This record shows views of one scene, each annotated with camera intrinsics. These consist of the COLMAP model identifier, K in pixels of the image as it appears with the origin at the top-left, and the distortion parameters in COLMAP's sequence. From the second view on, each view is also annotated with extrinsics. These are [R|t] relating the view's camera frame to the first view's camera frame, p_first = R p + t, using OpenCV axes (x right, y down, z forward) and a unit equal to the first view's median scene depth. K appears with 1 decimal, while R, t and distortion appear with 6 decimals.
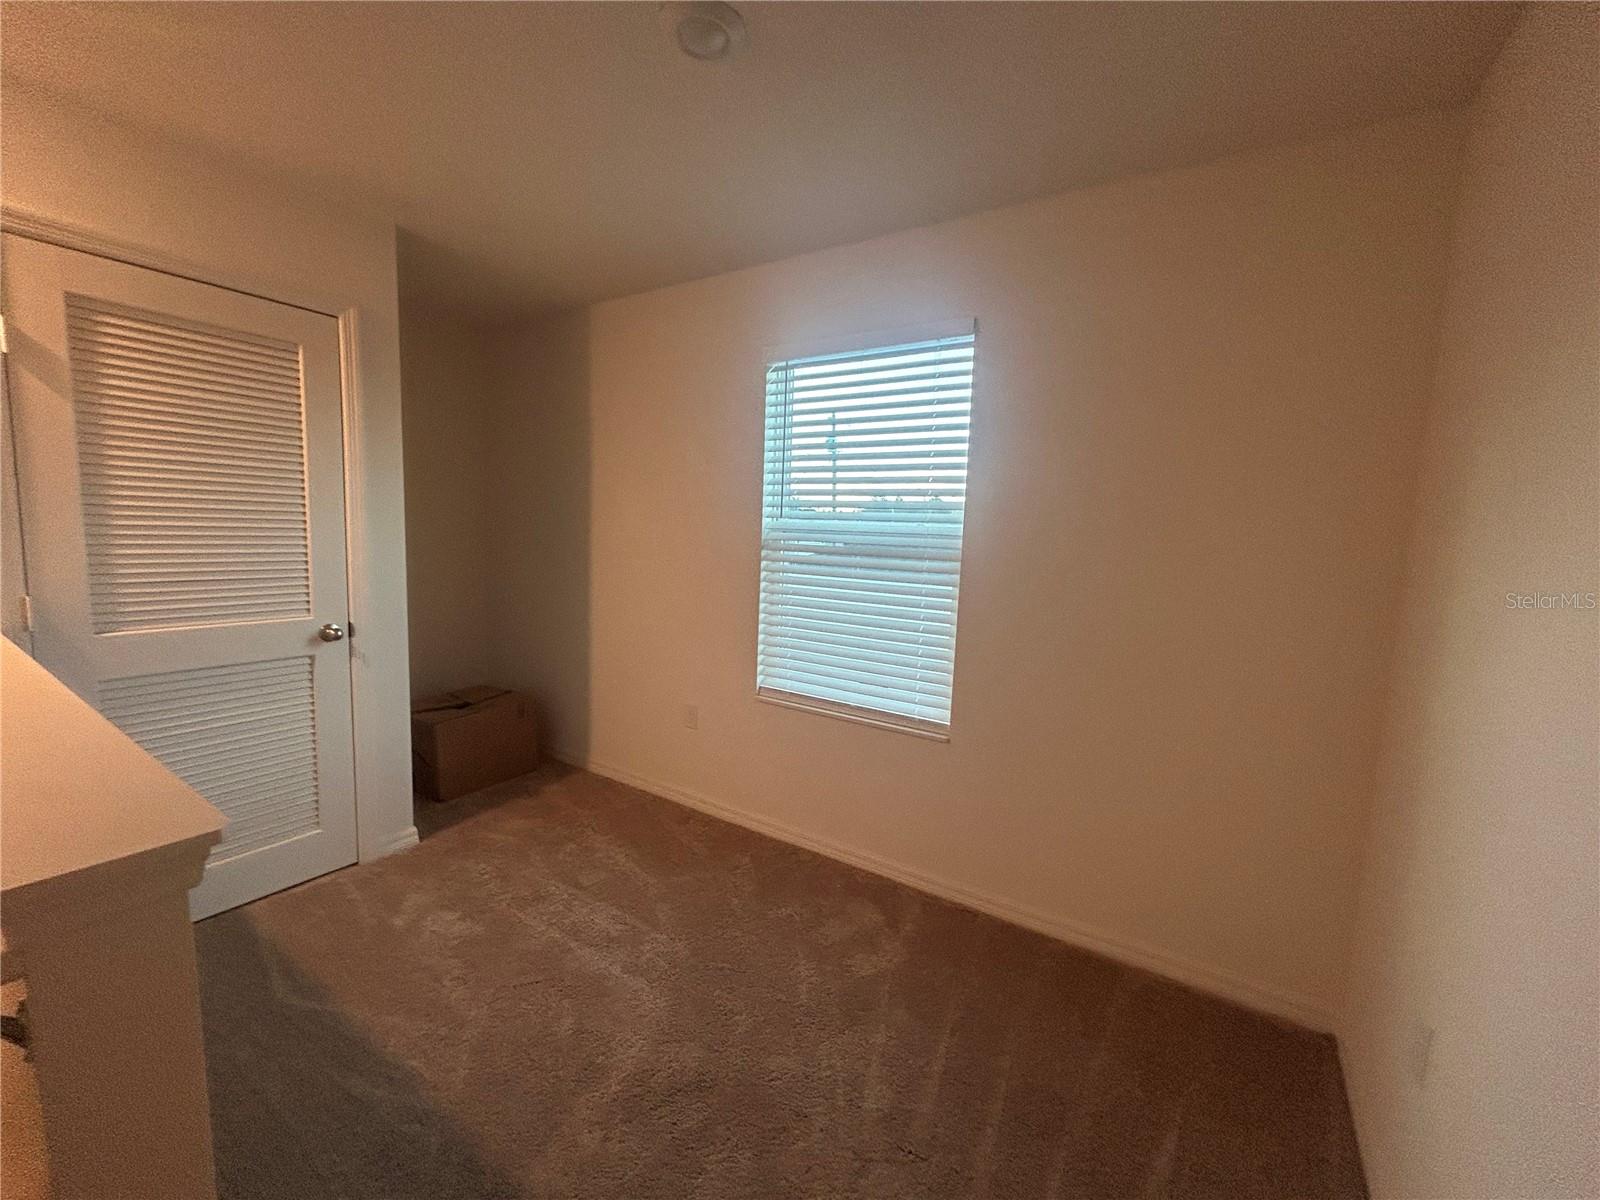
lens RADIAL K [[640.4, 0, 798.4], [0, 640.4, 597.4], [0, 0, 1]] dist [-0.001845, 0.000001]
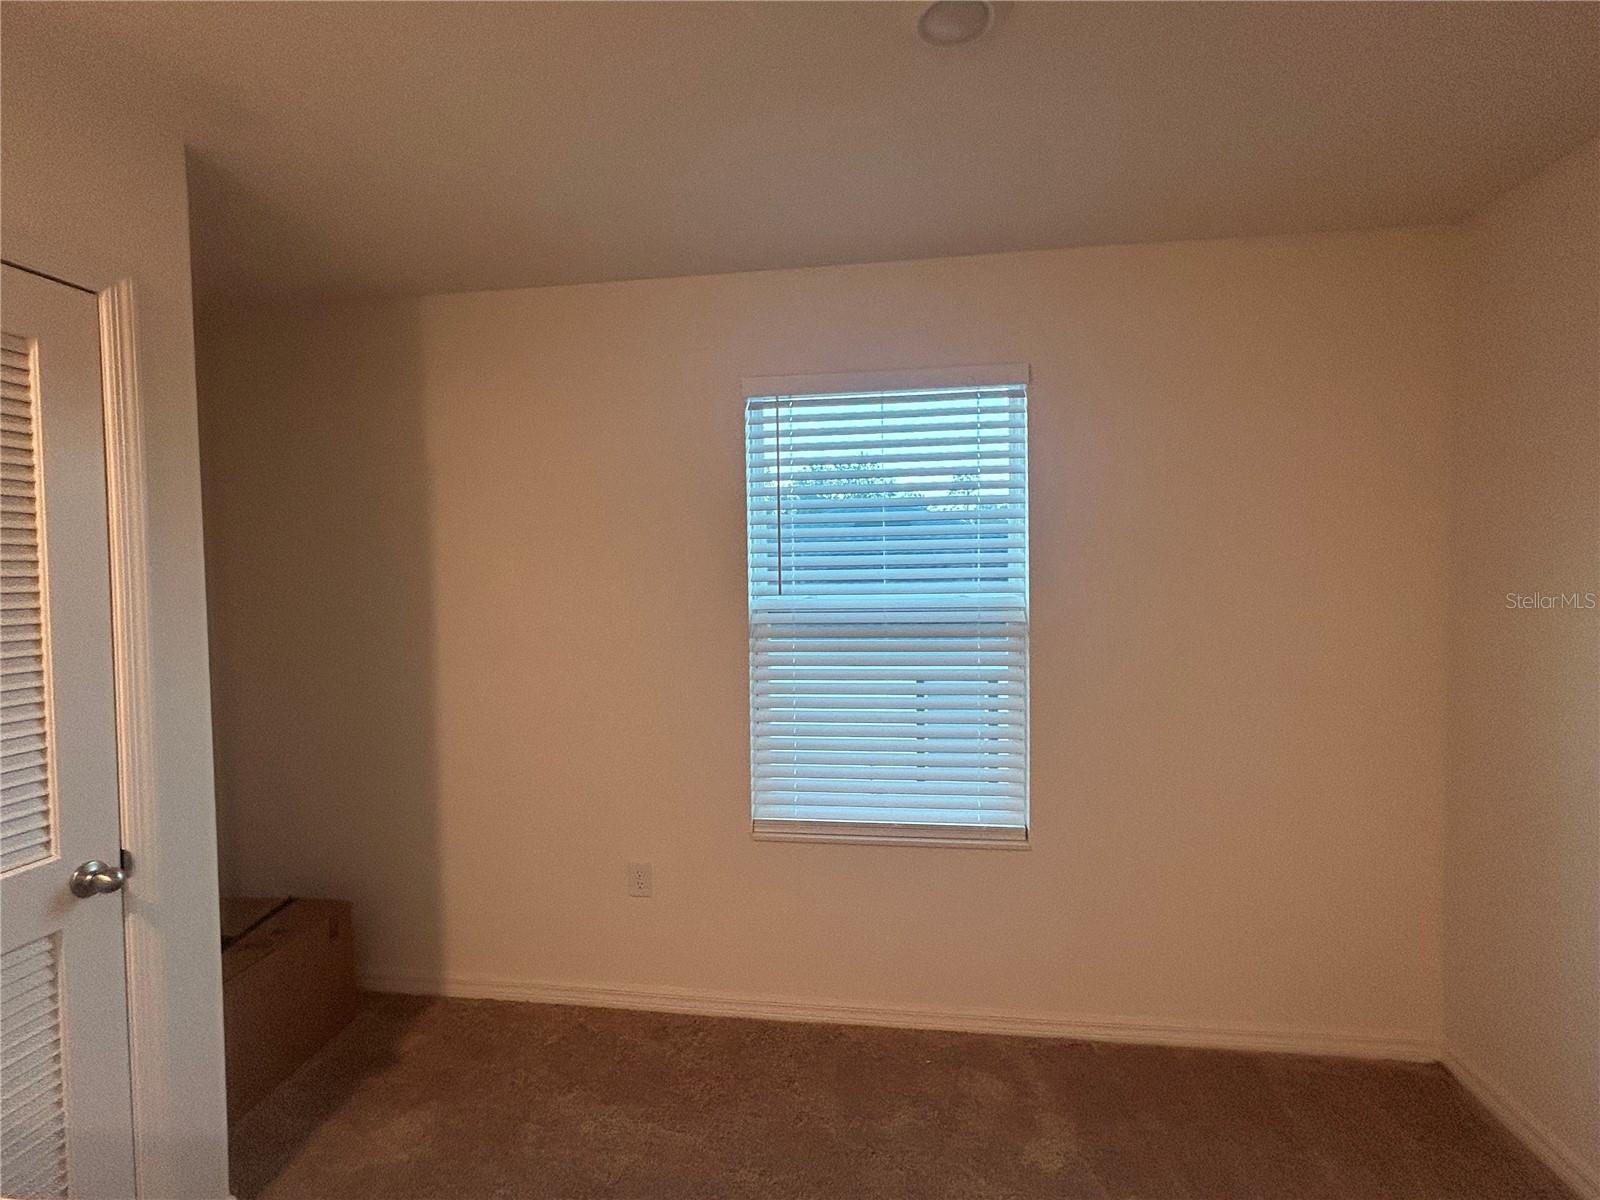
lens RADIAL K [[767.2, 0, 788.9], [0, 767.2, 594.0], [0, 0, 1]] dist [-0.008739, 0.003392]
pose [[0.904755, -0.065435, 0.420875, -0.445171], [0.095850, 0.994063, -0.051498, -0.085914], [-0.415006, 0.086934, 0.905656, 0.173378]]
